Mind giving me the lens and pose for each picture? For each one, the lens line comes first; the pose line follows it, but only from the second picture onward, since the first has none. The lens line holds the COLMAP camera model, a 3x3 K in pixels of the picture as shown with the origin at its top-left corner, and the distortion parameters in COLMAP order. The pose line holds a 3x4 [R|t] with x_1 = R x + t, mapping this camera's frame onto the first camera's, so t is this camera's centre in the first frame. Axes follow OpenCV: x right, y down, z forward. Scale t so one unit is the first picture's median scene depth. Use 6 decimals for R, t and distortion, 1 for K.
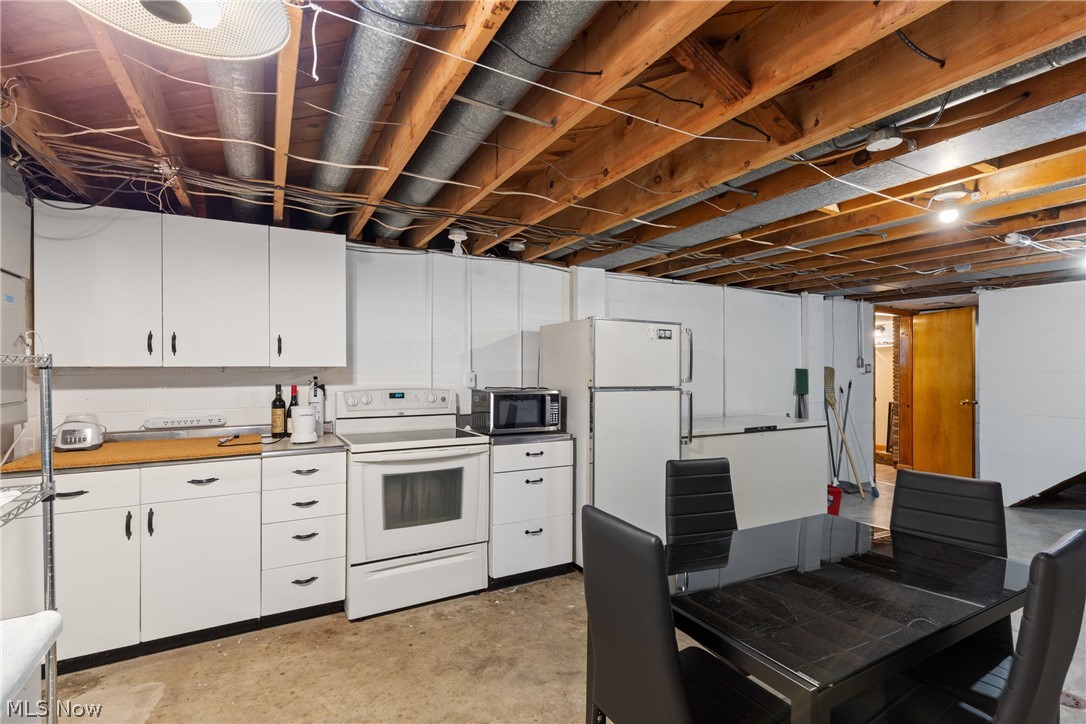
lens RADIAL K [[494.7, 0, 540.0], [0, 494.7, 367.2], [0, 0, 1]] dist [0.000888, 0.000015]
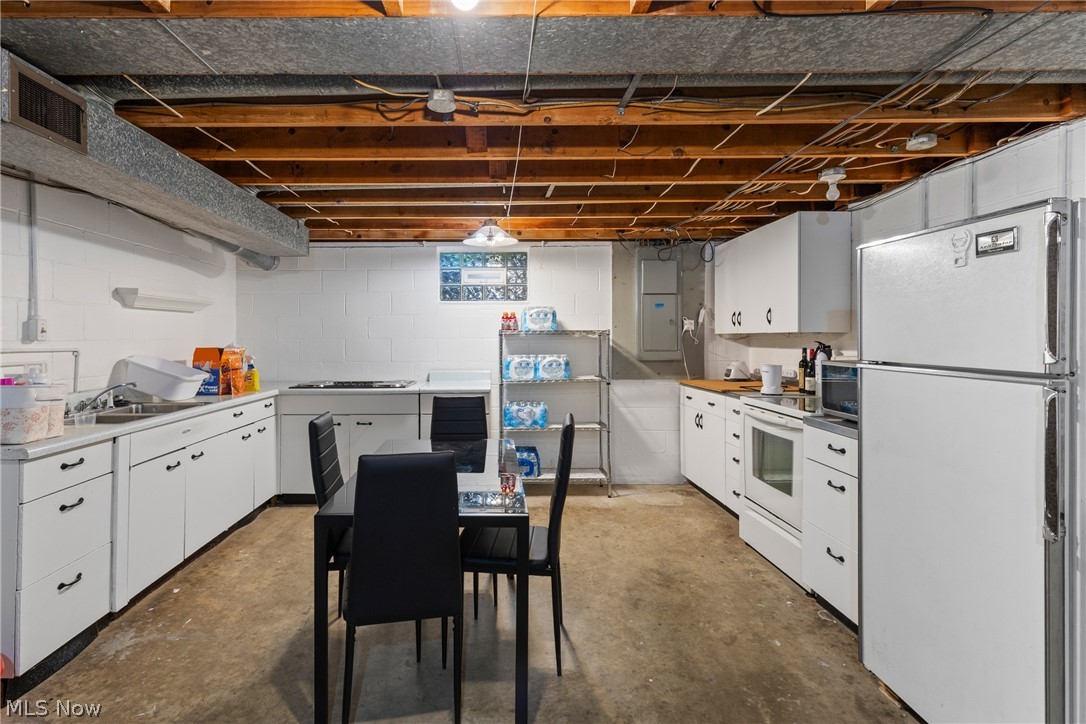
lens RADIAL K [[517.8, 0, 486.0], [0, 517.8, 339.5], [0, 0, 1]] dist [0.000190, -0.000029]
pose [[-0.484995, 0.001108, -0.874516, 1.014287], [0.001104, 0.999999, 0.000655, 0.014965], [0.874516, -0.000648, -0.484996, 1.031231]]
